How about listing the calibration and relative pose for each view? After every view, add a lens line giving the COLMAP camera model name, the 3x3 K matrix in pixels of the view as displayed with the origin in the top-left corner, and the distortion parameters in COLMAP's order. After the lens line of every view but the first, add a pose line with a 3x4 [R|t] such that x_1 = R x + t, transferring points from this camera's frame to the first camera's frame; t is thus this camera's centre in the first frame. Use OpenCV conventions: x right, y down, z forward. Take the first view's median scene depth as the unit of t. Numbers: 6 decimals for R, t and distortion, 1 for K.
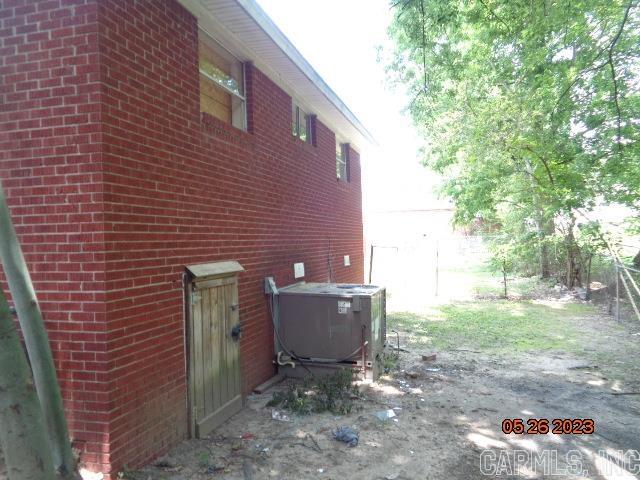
lens RADIAL K [[466.0, 0, 320.0], [0, 466.0, 240.0], [0, 0, 1]] dist [-0.001186, 0.006454]
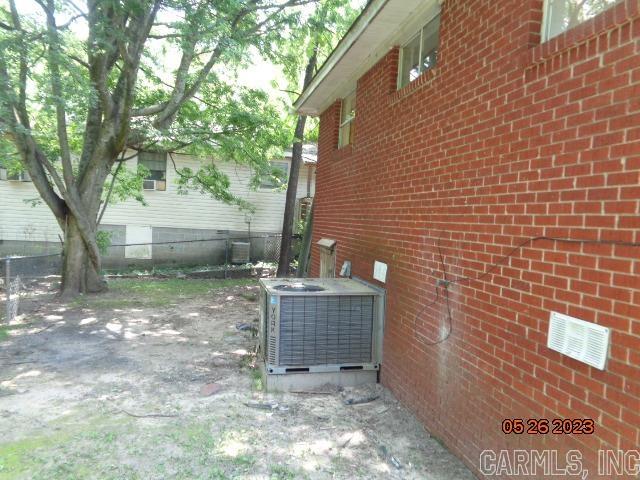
lens RADIAL K [[466.0, 0, 320.0], [0, 466.0, 240.0], [0, 0, 1]] dist [-0.001186, 0.006454]
pose [[-0.867550, 0.003719, -0.497336, 0.451354], [-0.027962, 0.998026, 0.056239, -0.029832], [0.496564, 0.062696, -0.865733, 1.723999]]
